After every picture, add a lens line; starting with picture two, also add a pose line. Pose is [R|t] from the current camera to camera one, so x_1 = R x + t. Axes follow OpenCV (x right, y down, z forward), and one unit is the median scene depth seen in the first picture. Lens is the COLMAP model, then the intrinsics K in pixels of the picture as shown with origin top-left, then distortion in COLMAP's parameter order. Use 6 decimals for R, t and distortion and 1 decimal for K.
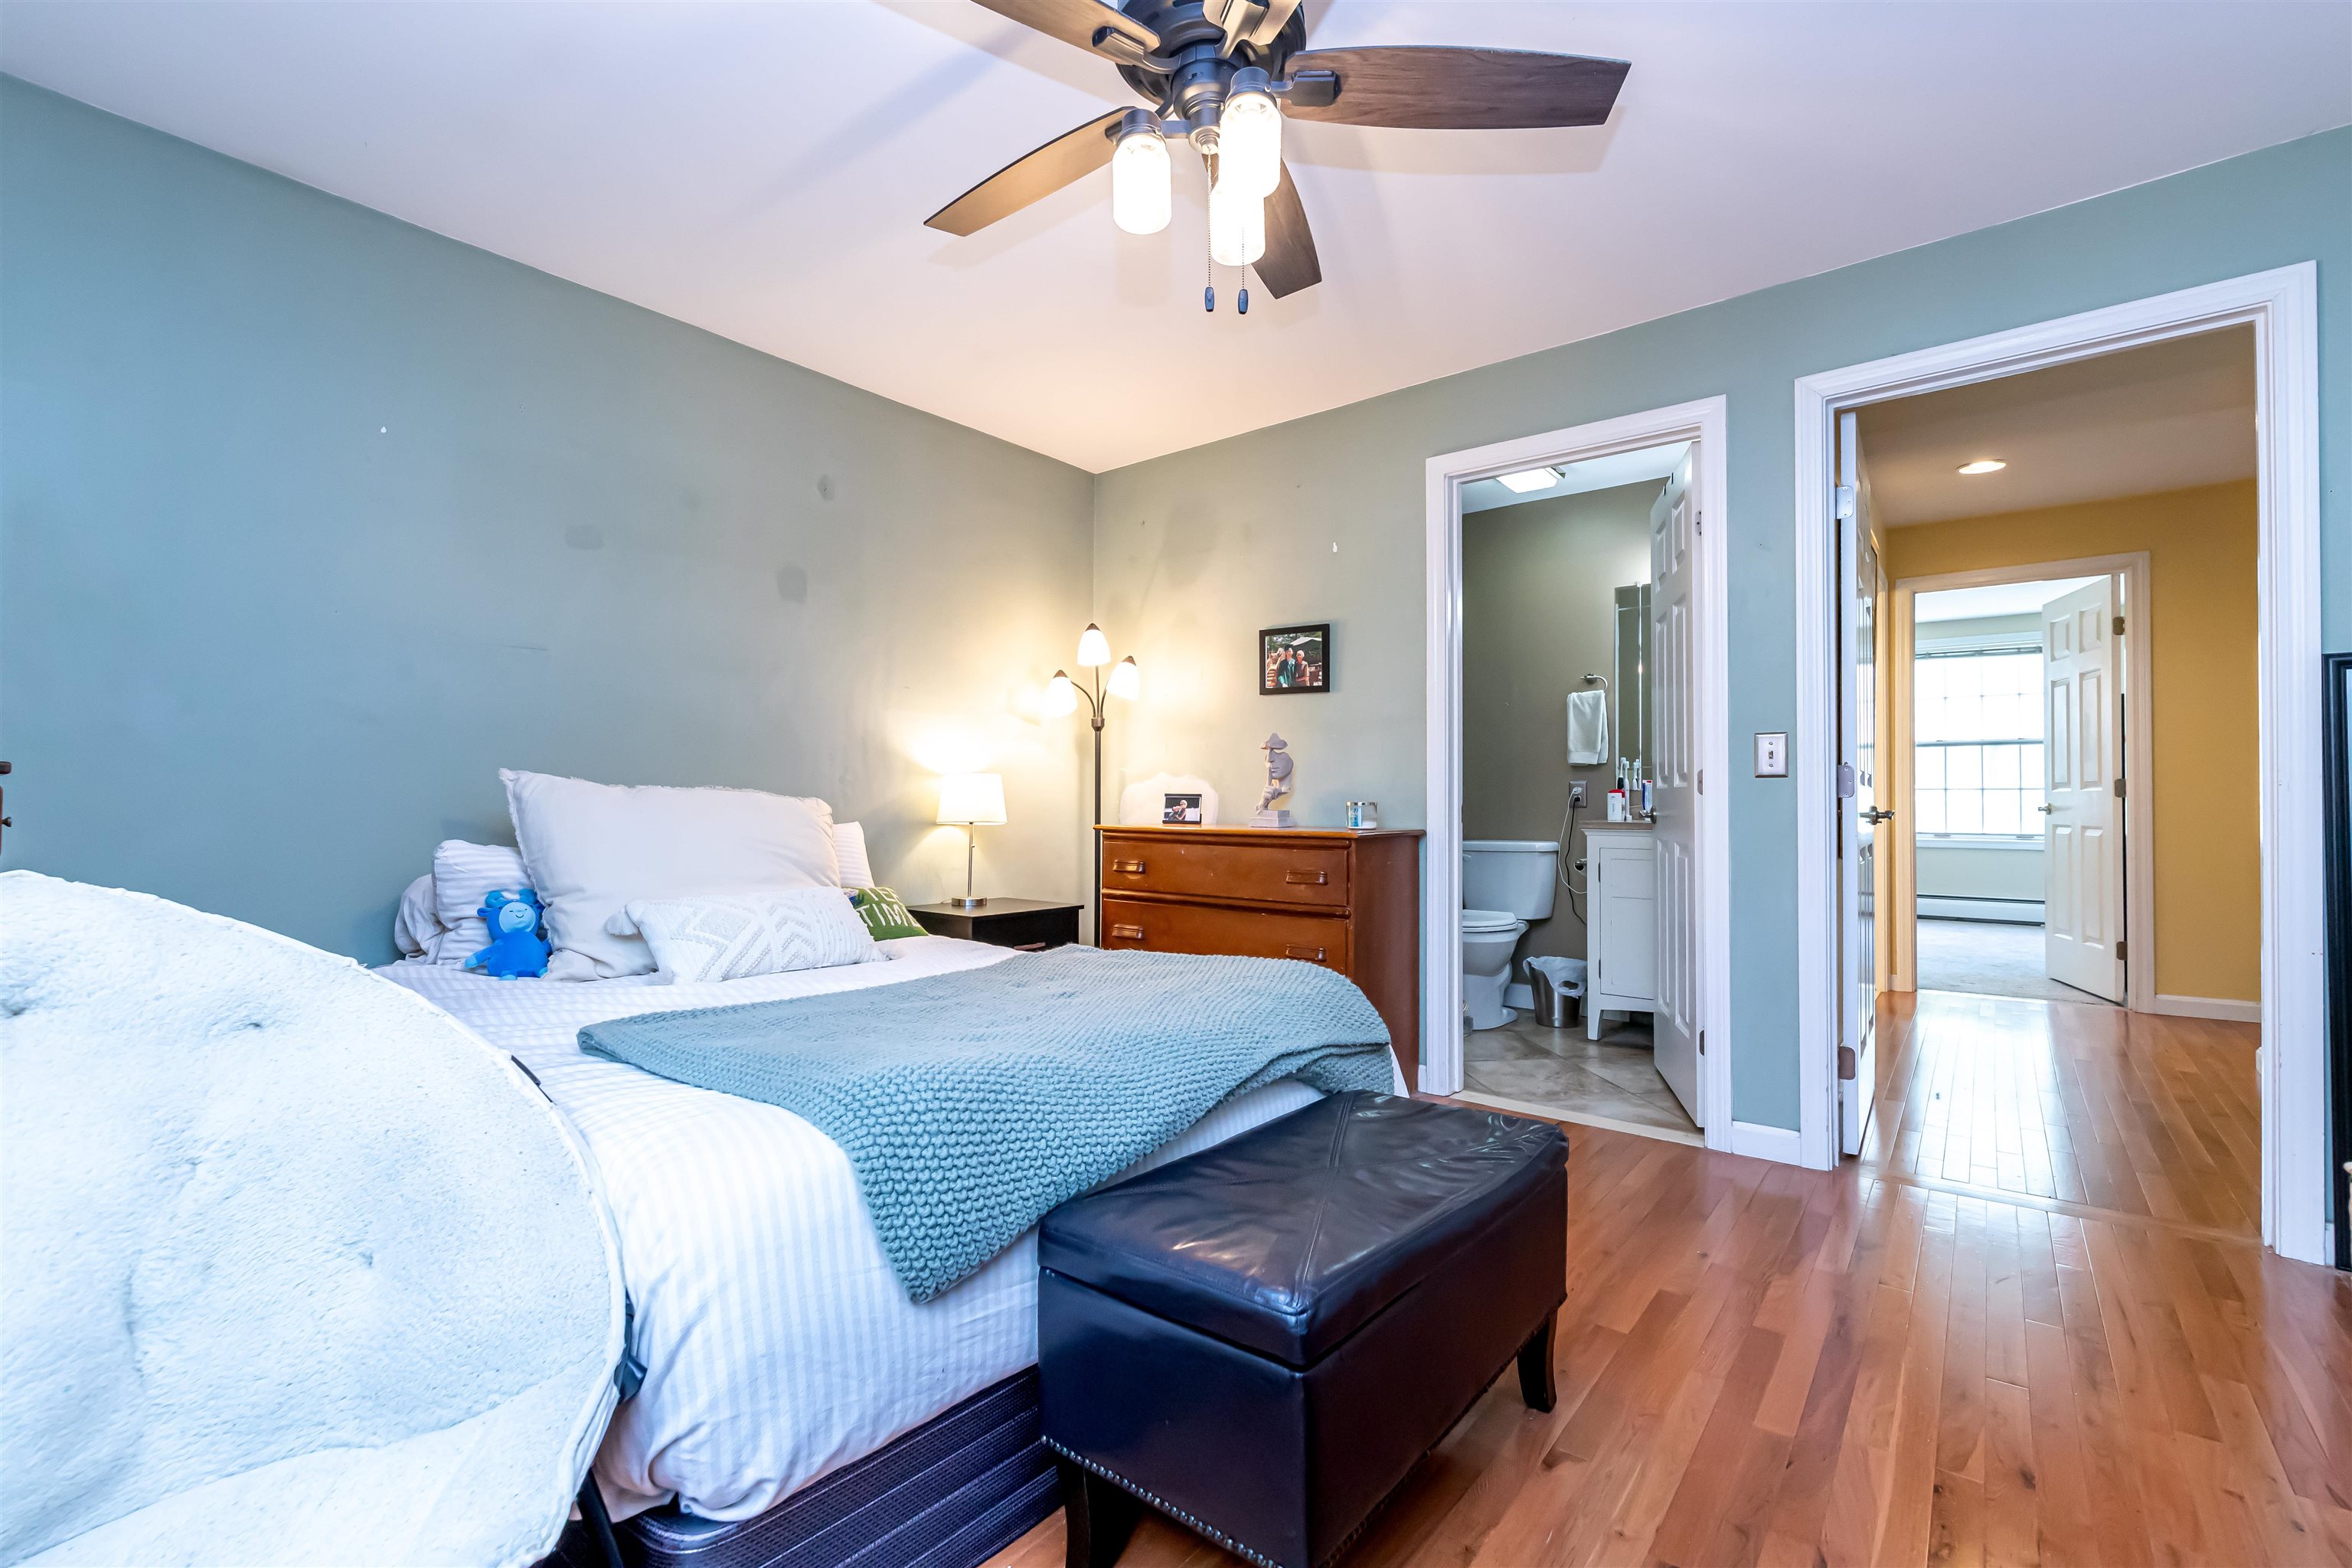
lens RADIAL K [[1029.5, 0, 1169.7], [0, 1029.5, 784.8], [0, 0, 1]] dist [0.001904, -0.000033]
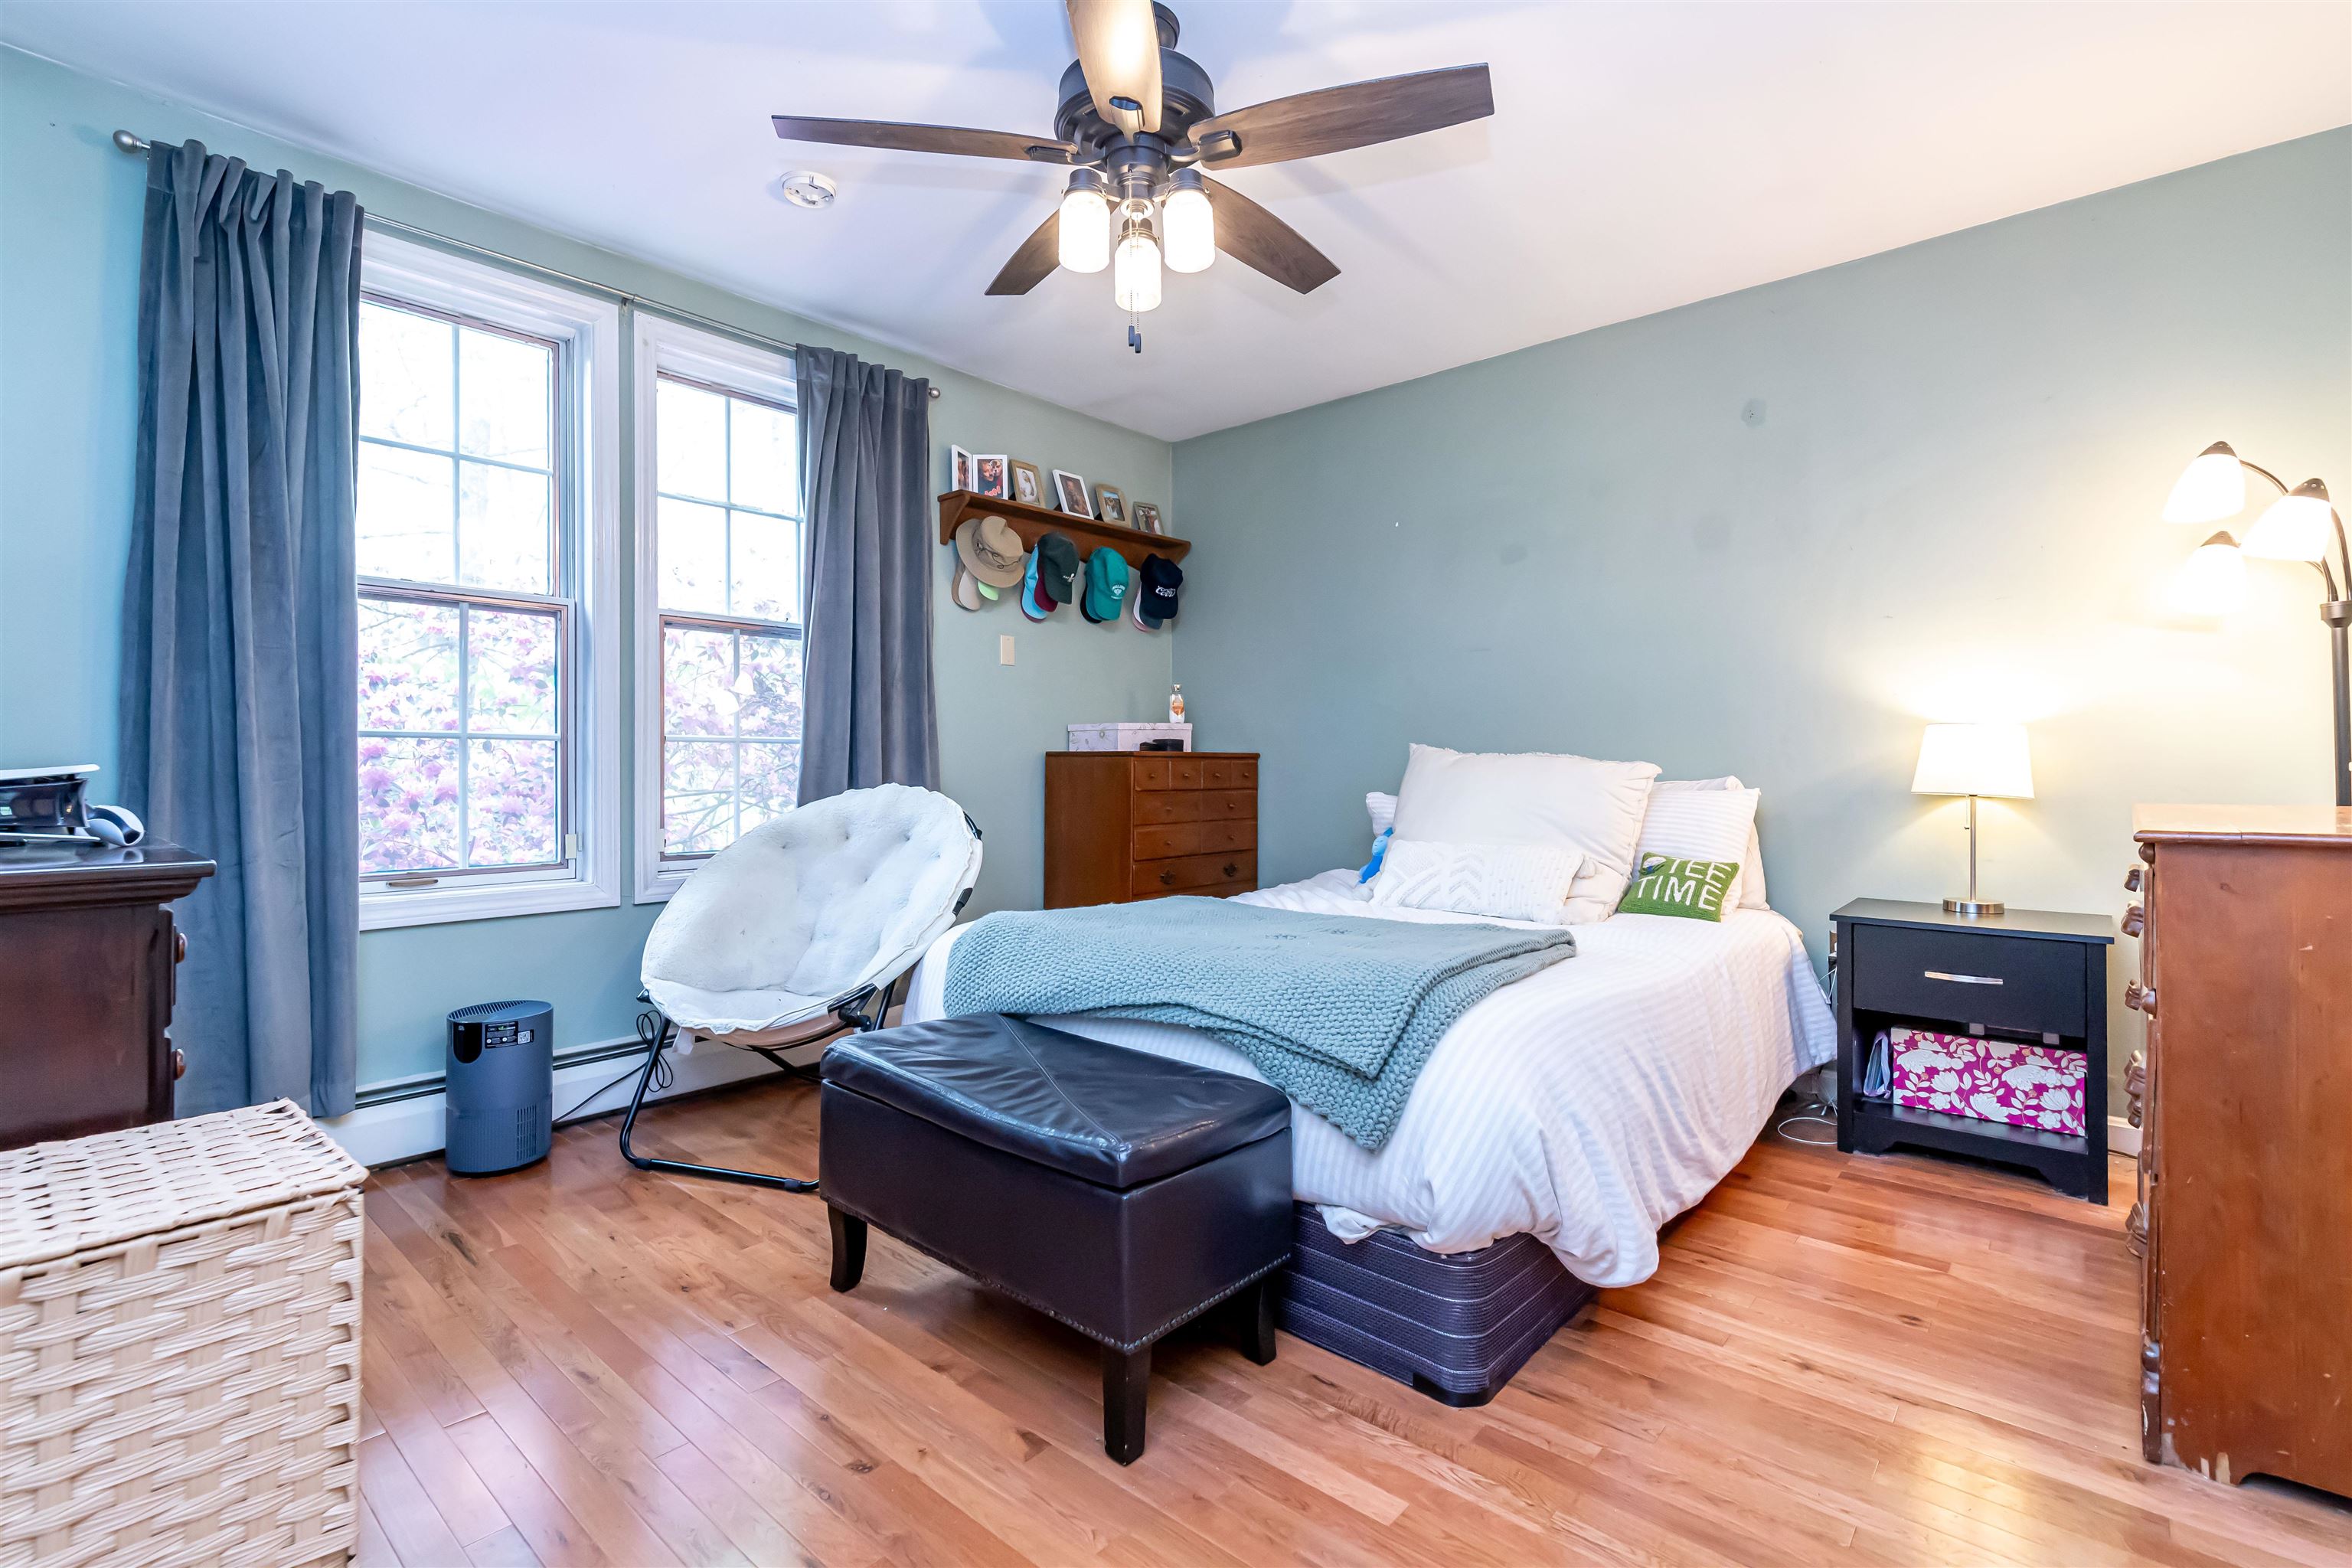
lens RADIAL K [[1086.9, 0, 1175.8], [0, 1086.9, 762.1], [0, 0, 1]] dist [-0.000792, -0.000169]
pose [[-0.044589, -0.005452, -0.998991, 1.420333], [0.017337, 0.999830, -0.006230, 0.023528], [0.998855, -0.017597, -0.044487, 1.213723]]
